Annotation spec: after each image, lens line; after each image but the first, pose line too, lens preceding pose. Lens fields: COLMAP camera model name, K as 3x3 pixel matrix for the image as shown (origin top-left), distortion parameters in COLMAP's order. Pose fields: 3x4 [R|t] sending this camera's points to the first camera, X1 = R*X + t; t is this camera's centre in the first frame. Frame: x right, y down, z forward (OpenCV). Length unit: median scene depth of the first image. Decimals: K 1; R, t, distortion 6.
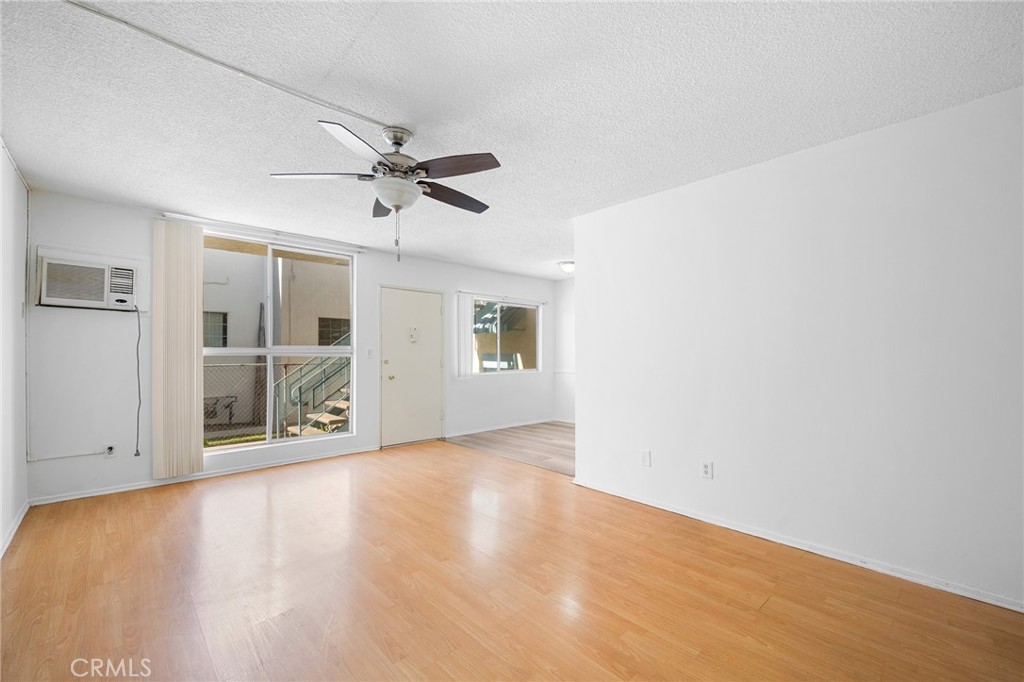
lens RADIAL K [[427.5, 0, 516.2], [0, 427.5, 347.8], [0, 0, 1]] dist [-0.002061, 0.000271]
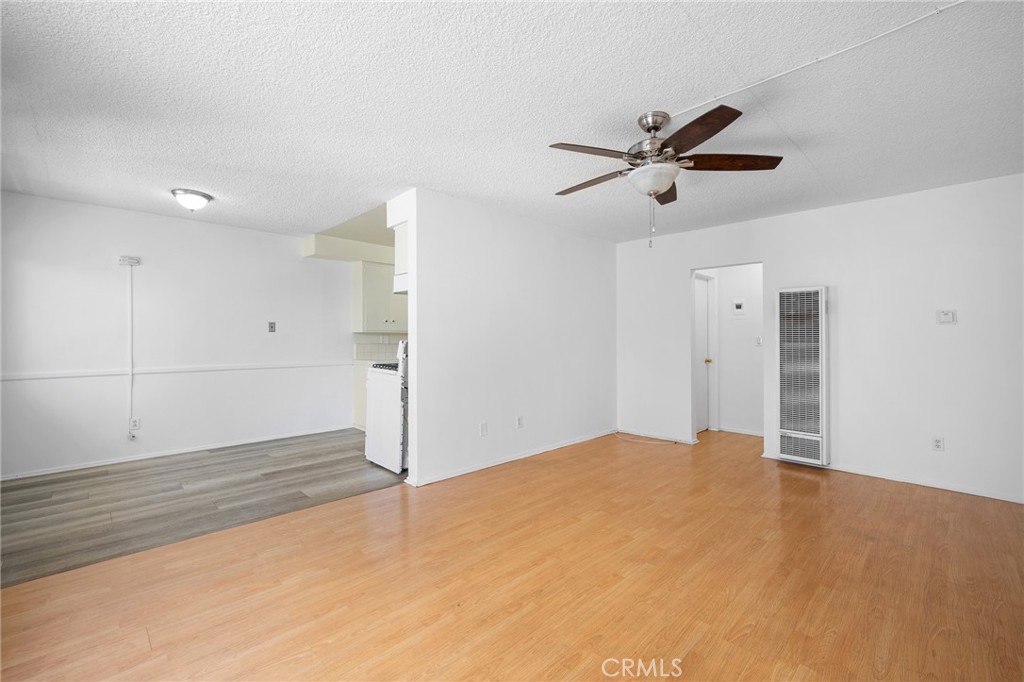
lens RADIAL K [[427.5, 0, 513.2], [0, 427.5, 339.9], [0, 0, 1]] dist [-0.002061, 0.000271]
pose [[-0.021267, -0.003914, 0.999766, -0.597264], [-0.014234, 0.999892, 0.003612, 0.003396], [-0.999673, -0.014154, -0.021320, 0.645234]]
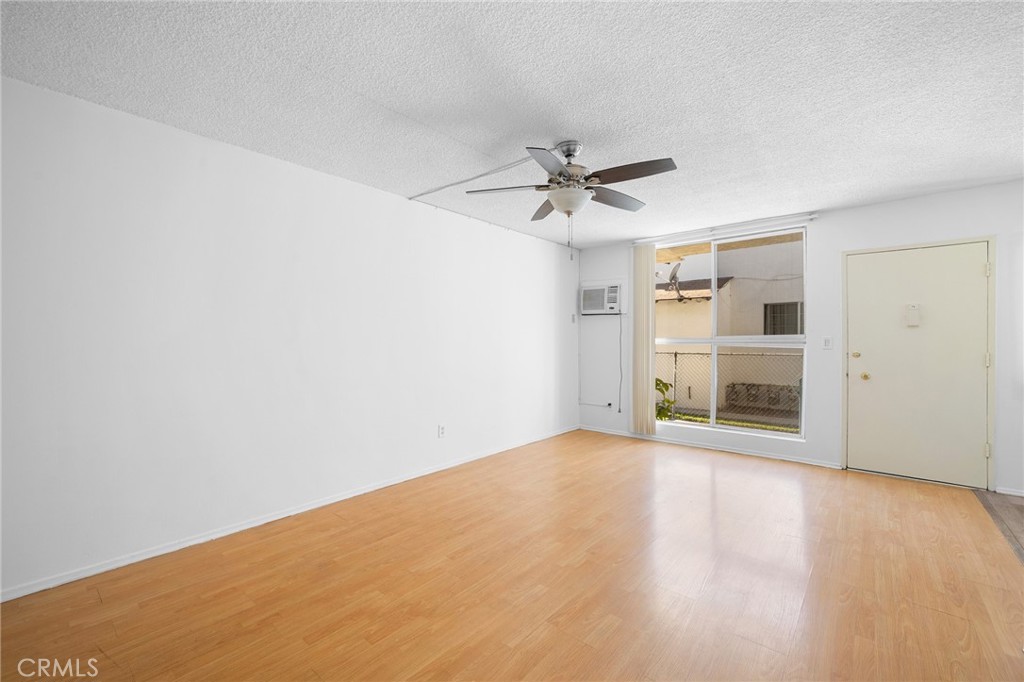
lens RADIAL K [[427.5, 0, 515.5], [0, 427.5, 339.7], [0, 0, 1]] dist [-0.002061, 0.000271]
pose [[0.109300, -0.003187, -0.994004, 0.392264], [0.012385, 0.999922, -0.001844, 0.000444], [0.993932, -0.012109, 0.109331, 0.355178]]
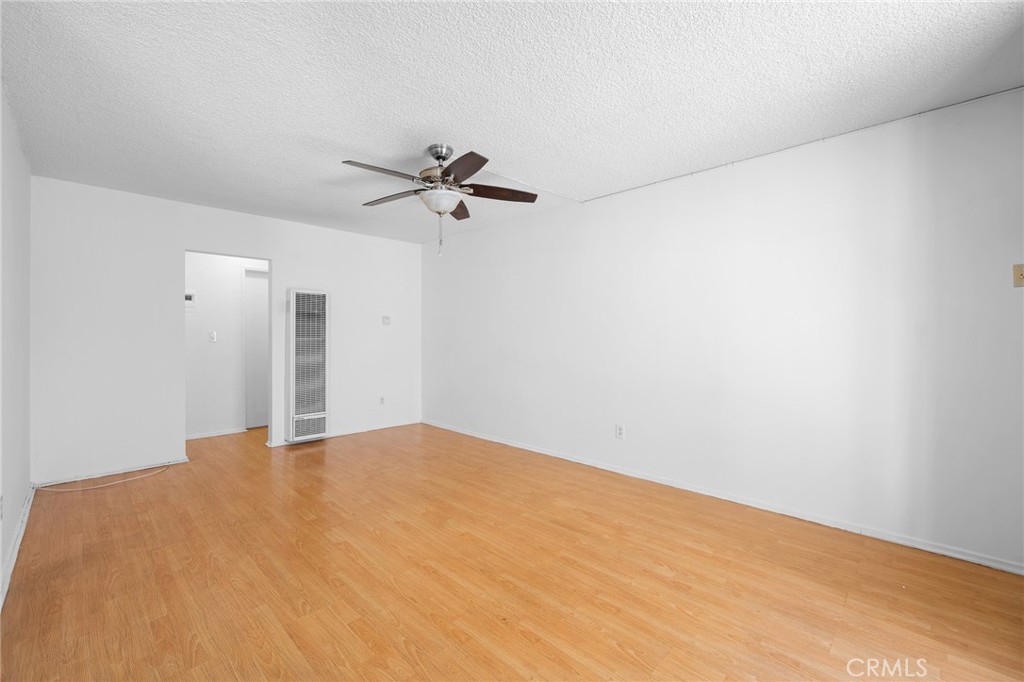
lens RADIAL K [[427.5, 0, 507.4], [0, 427.5, 335.0], [0, 0, 1]] dist [-0.002061, 0.000271]
pose [[-0.999698, -0.000231, -0.024575, -0.207086], [0.000071, 0.999924, -0.012296, 0.010353], [0.024576, -0.012294, -0.999622, 1.042640]]
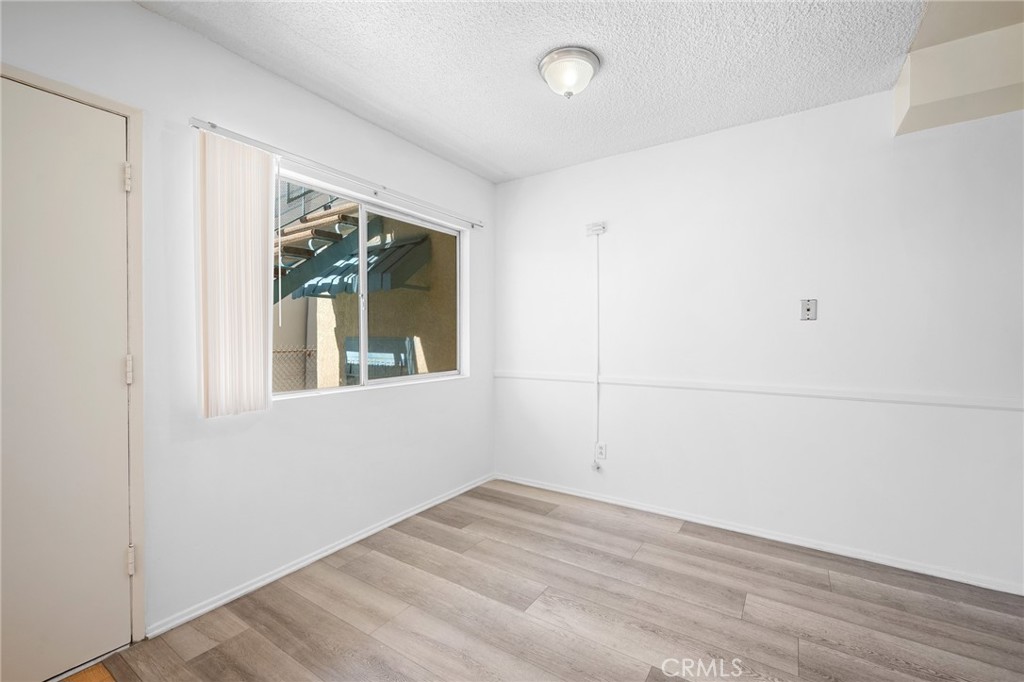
lens RADIAL K [[427.5, 0, 516.0], [0, 427.5, 340.8], [0, 0, 1]] dist [-0.002061, 0.000271]
pose [[0.973473, 0.000031, 0.228800, 0.007105], [-0.004964, 0.999767, 0.020986, 0.011637], [-0.228746, -0.021565, 0.973247, 0.804023]]
